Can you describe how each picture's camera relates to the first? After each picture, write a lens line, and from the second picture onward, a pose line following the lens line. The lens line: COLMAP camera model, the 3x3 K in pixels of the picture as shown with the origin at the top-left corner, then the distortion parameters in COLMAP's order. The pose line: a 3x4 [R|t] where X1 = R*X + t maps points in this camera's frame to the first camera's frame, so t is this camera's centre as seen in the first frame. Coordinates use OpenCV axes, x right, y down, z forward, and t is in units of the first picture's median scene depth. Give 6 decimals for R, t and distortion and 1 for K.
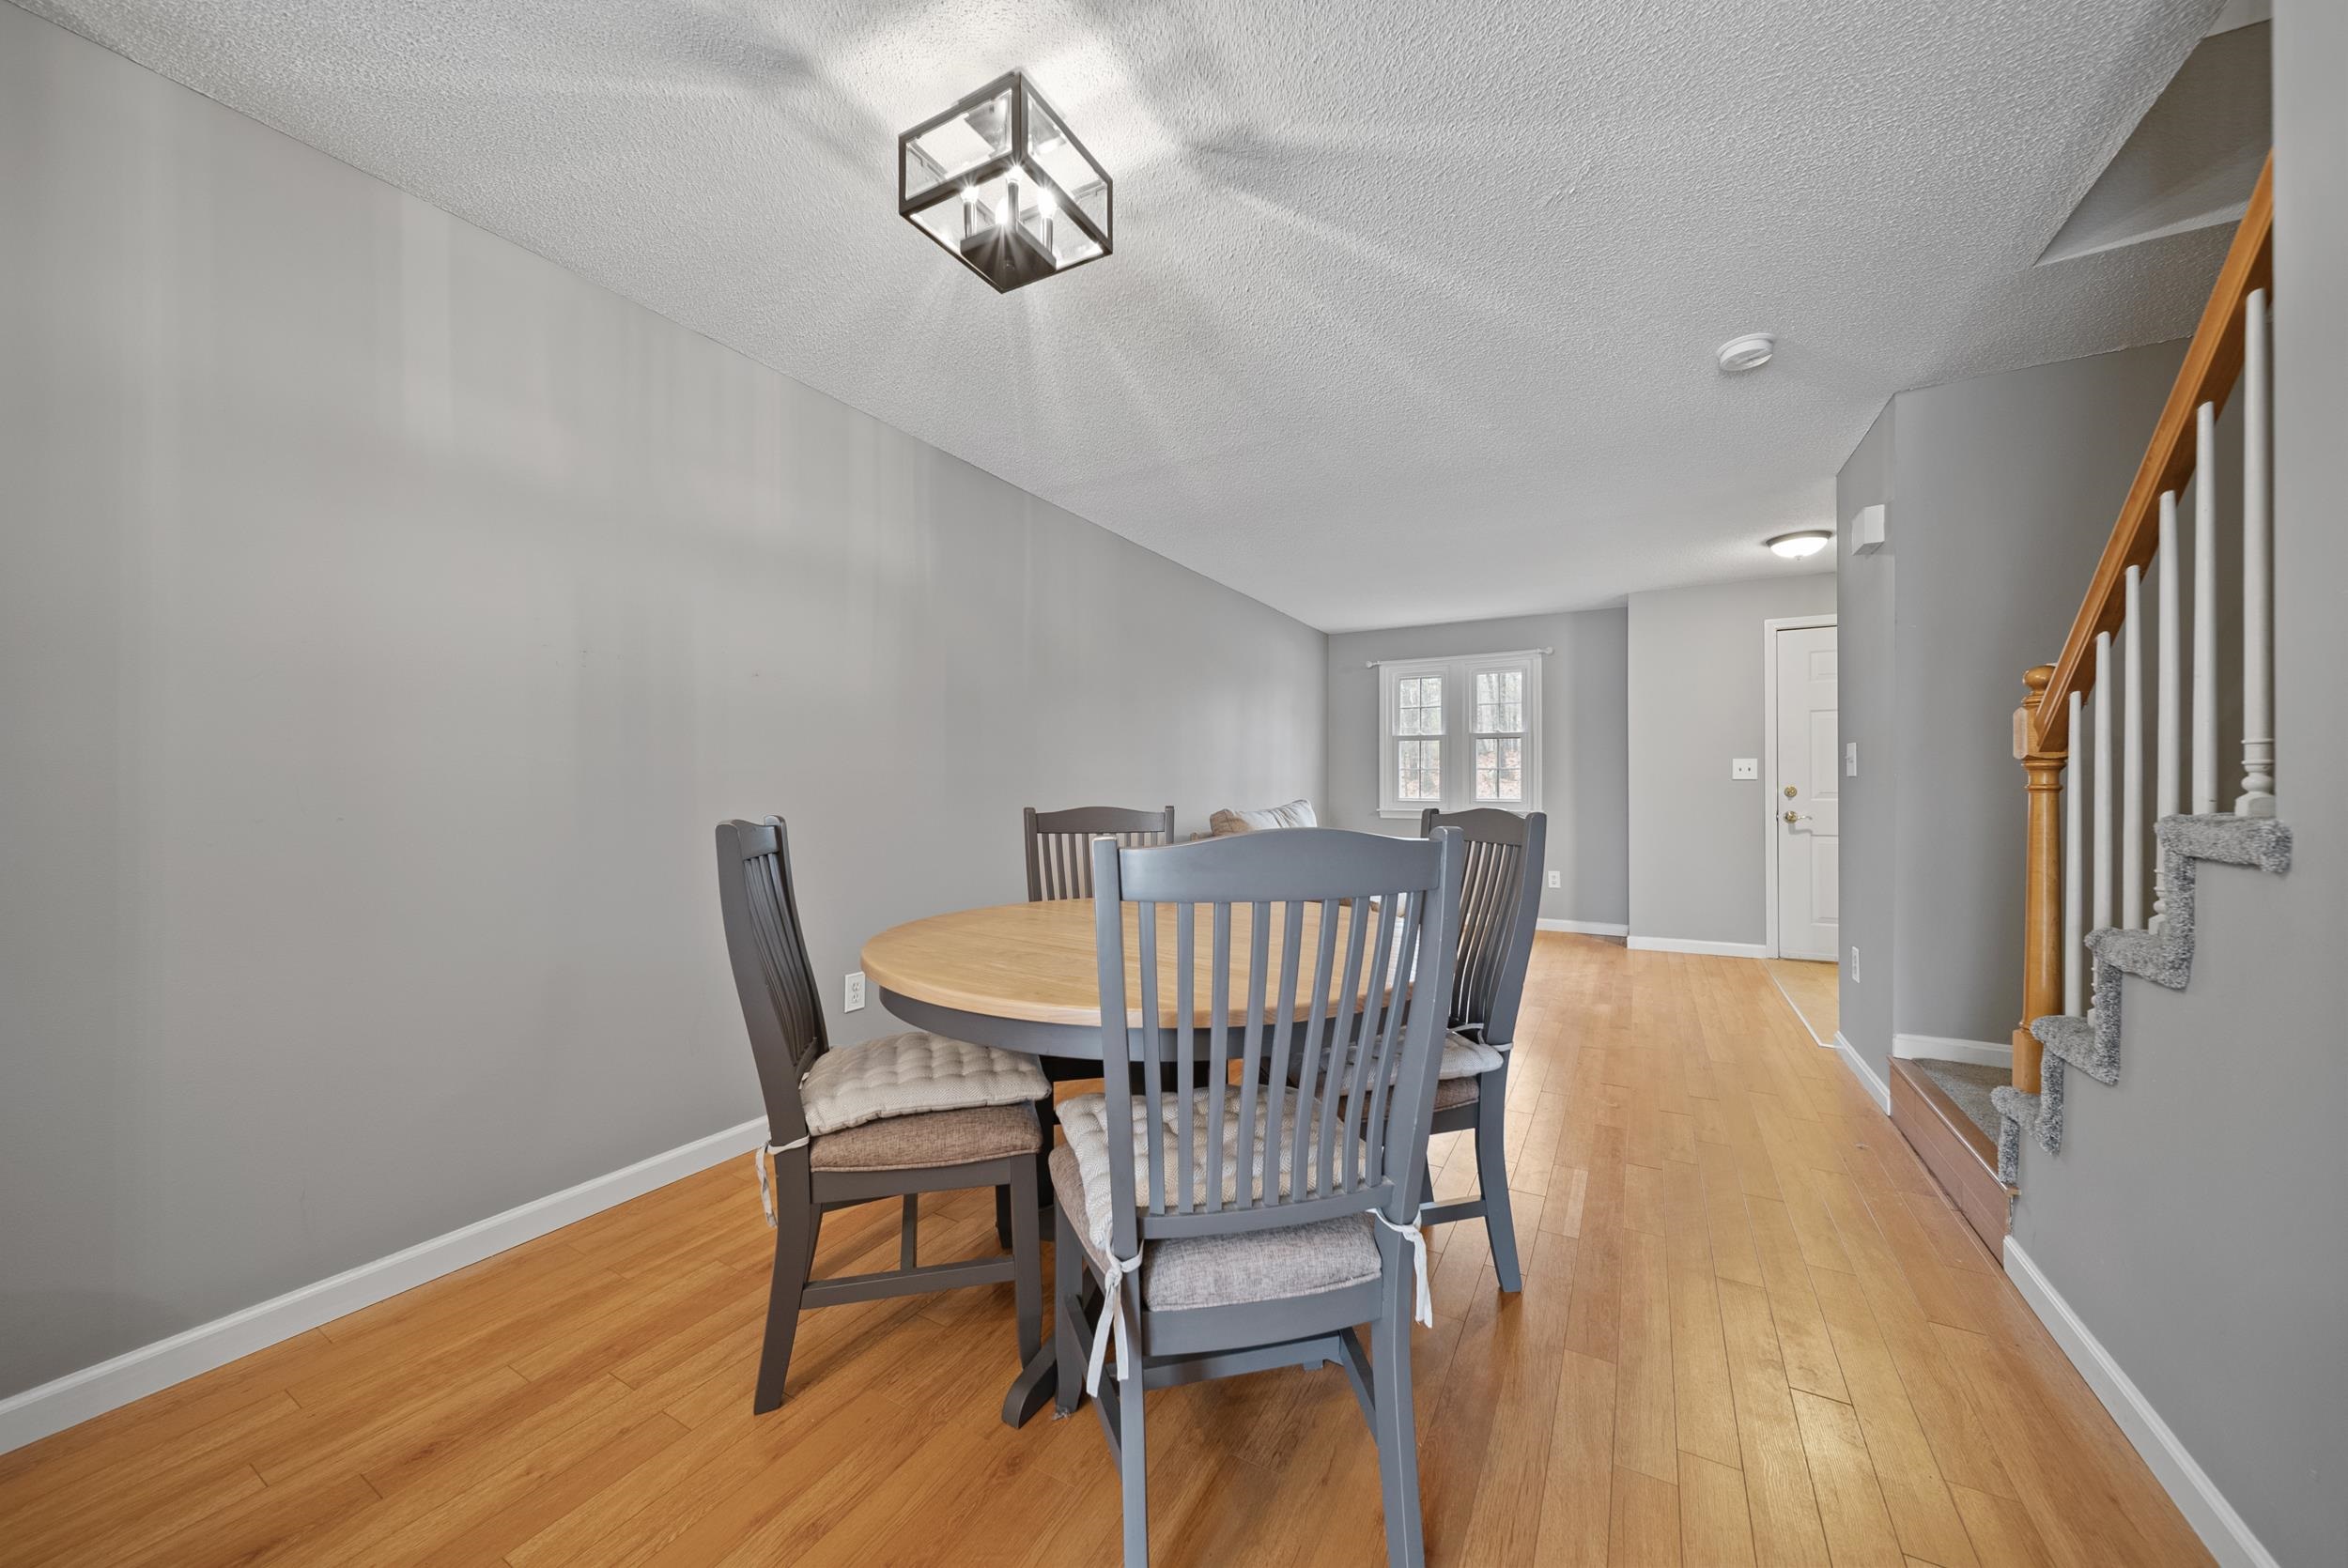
lens RADIAL K [[824.1, 0, 1178.5], [0, 824.1, 788.6], [0, 0, 1]] dist [-0.001144, -0.000044]
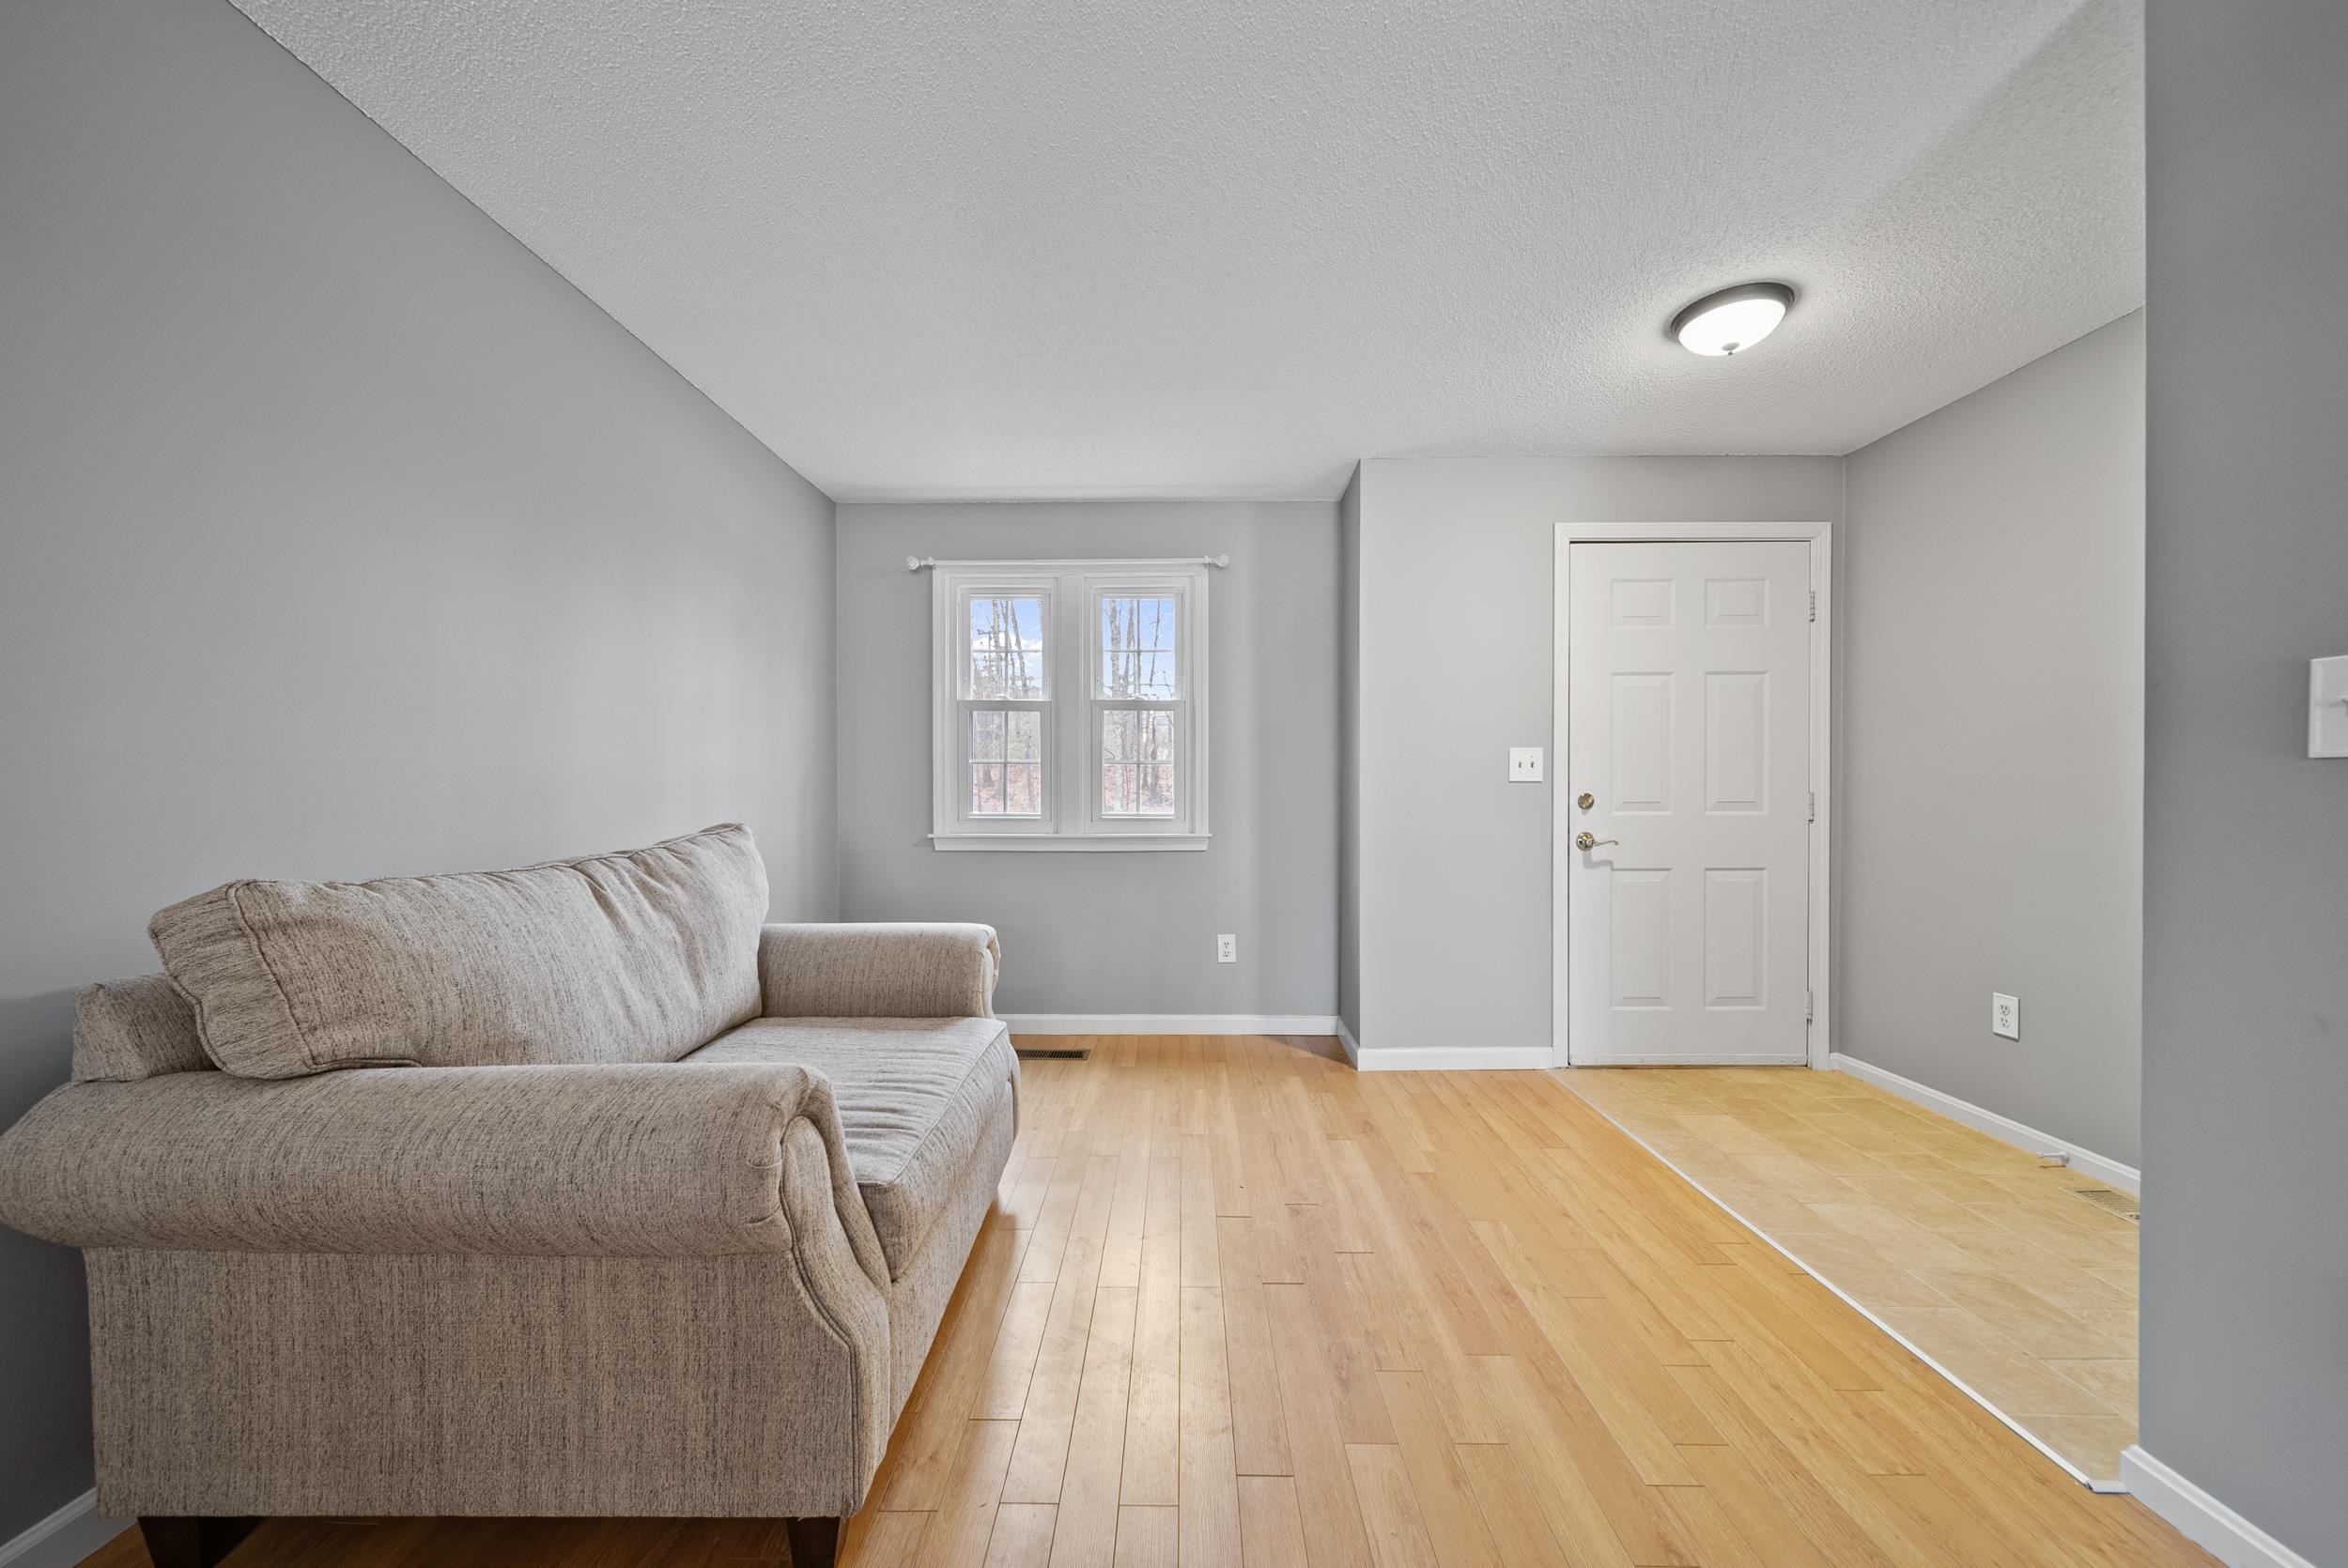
lens RADIAL K [[831.2, 0, 1175.9], [0, 831.2, 784.7], [0, 0, 1]] dist [0.000086, -0.002353]
pose [[0.878724, 0.004224, 0.477312, 0.163782], [0.002143, 0.999916, -0.012795, -0.001104], [-0.477326, 0.012266, 0.878641, 0.590673]]
